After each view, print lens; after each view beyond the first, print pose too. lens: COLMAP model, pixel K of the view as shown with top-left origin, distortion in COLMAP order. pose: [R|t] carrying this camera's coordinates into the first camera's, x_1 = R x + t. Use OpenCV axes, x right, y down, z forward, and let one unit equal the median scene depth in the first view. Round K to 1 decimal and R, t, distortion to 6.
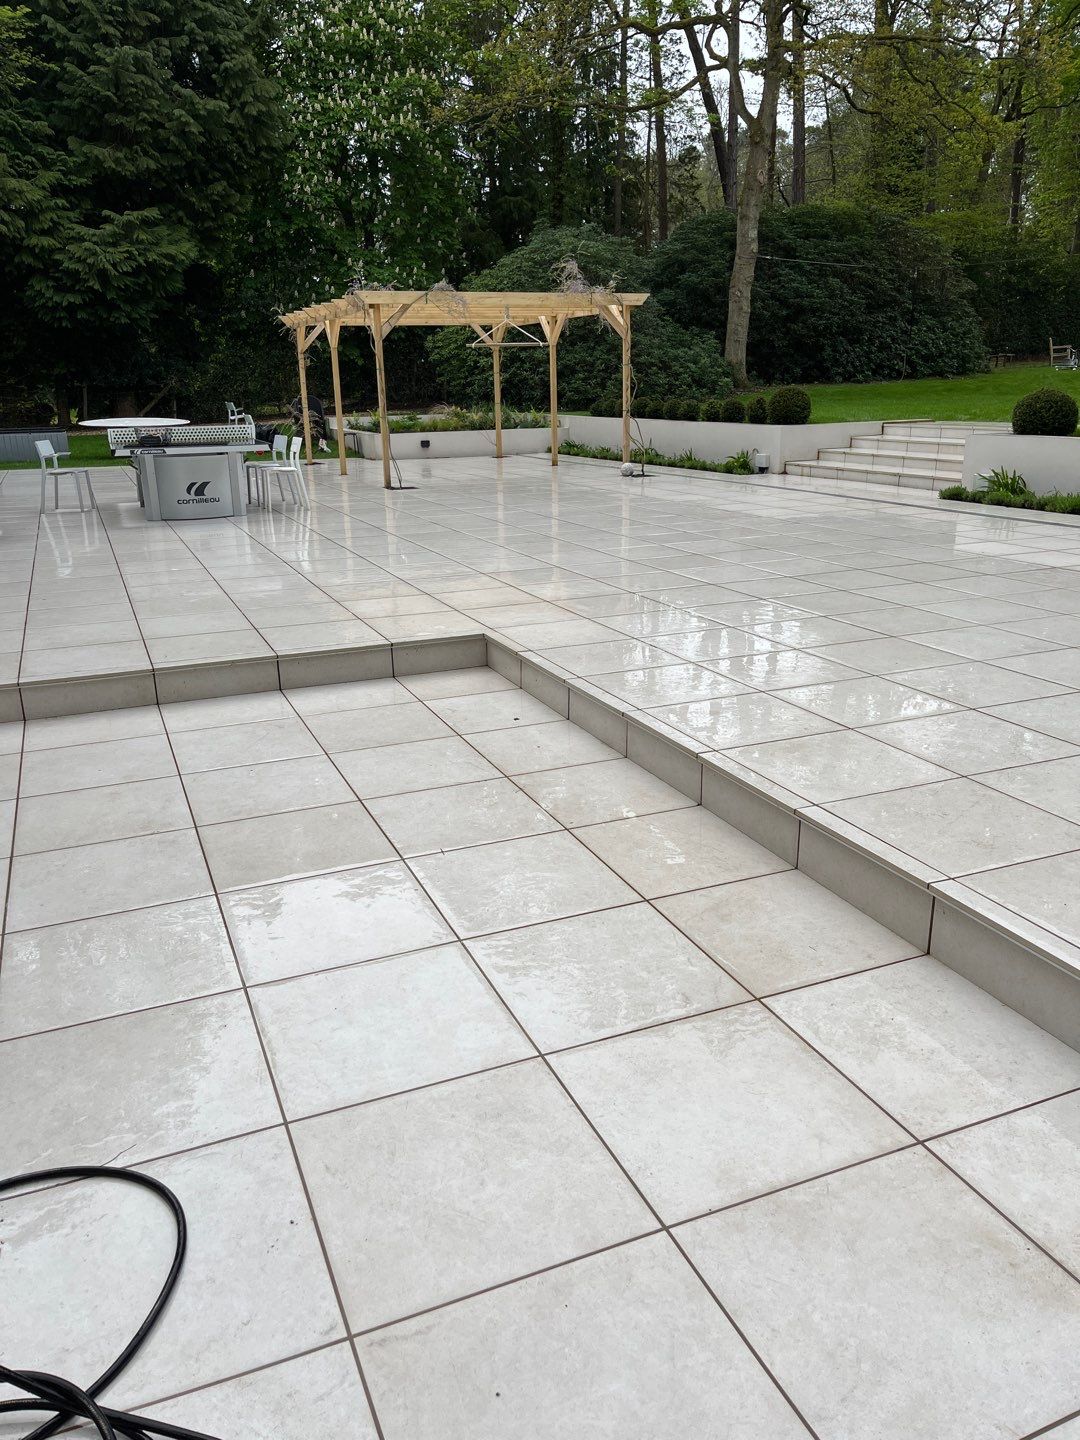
lens RADIAL K [[1089.0, 0, 578.4], [0, 1089.0, 739.7], [0, 0, 1]] dist [0.020138, -0.042472]
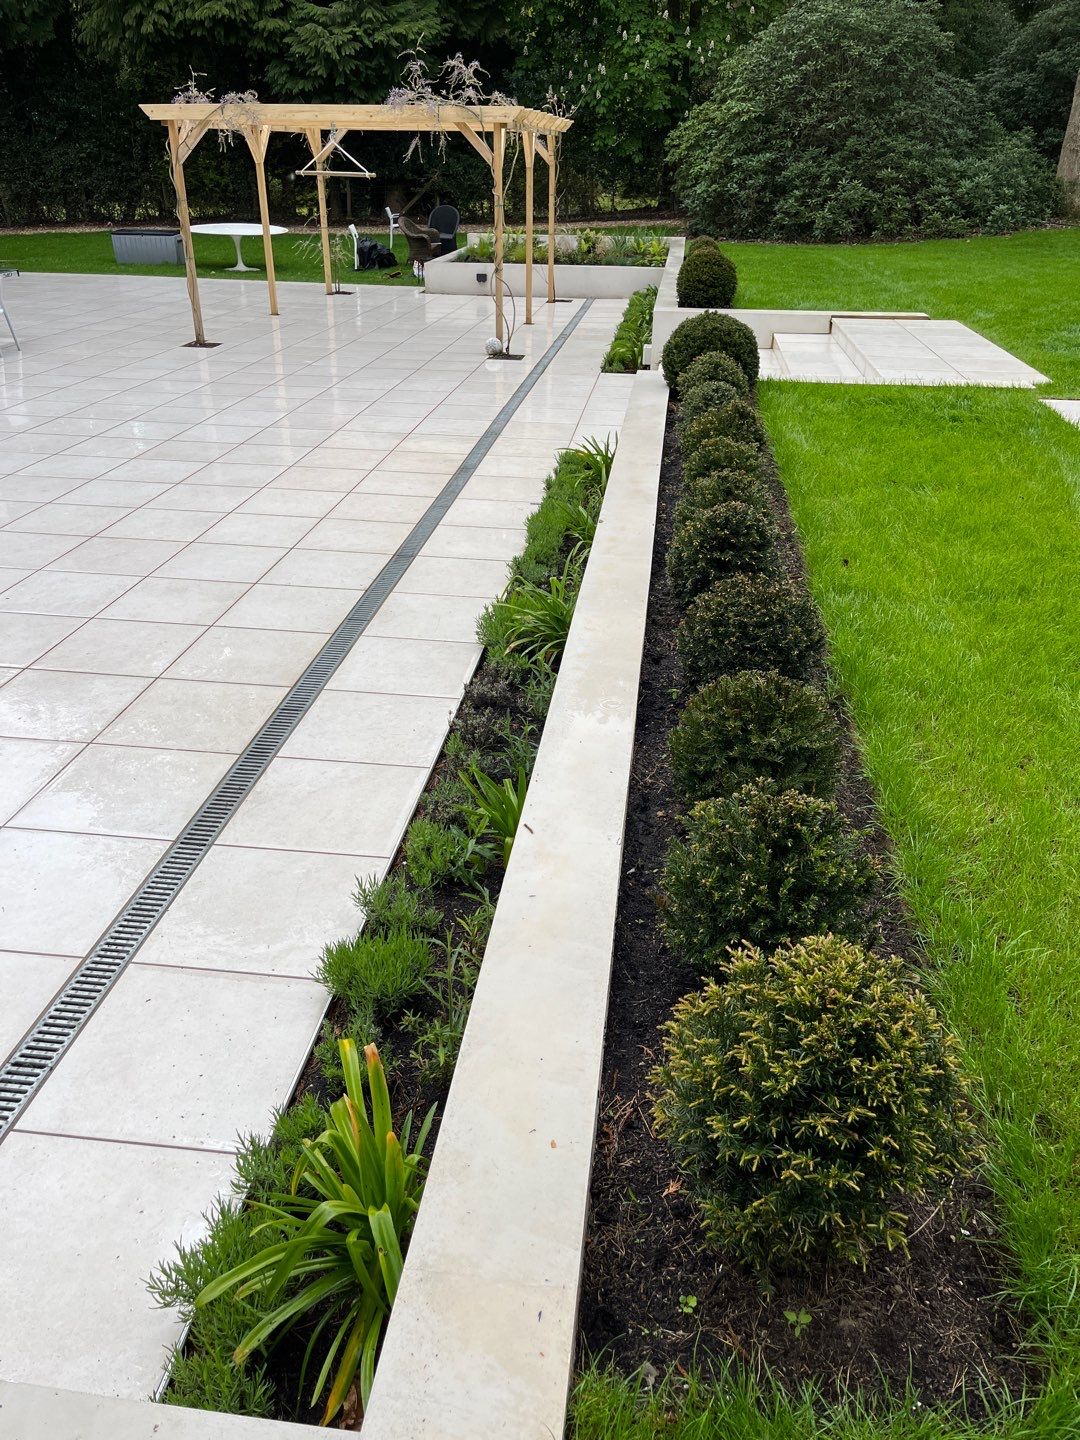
lens RADIAL K [[1085.3, 0, 538.0], [0, 1085.3, 745.0], [0, 0, 1]] dist [0.027059, -0.049821]
pose [[0.853625, 0.273952, -0.443029, 0.298476], [-0.192480, 0.956224, 0.220424, -0.083345], [0.484020, -0.102885, 0.868987, 0.168139]]
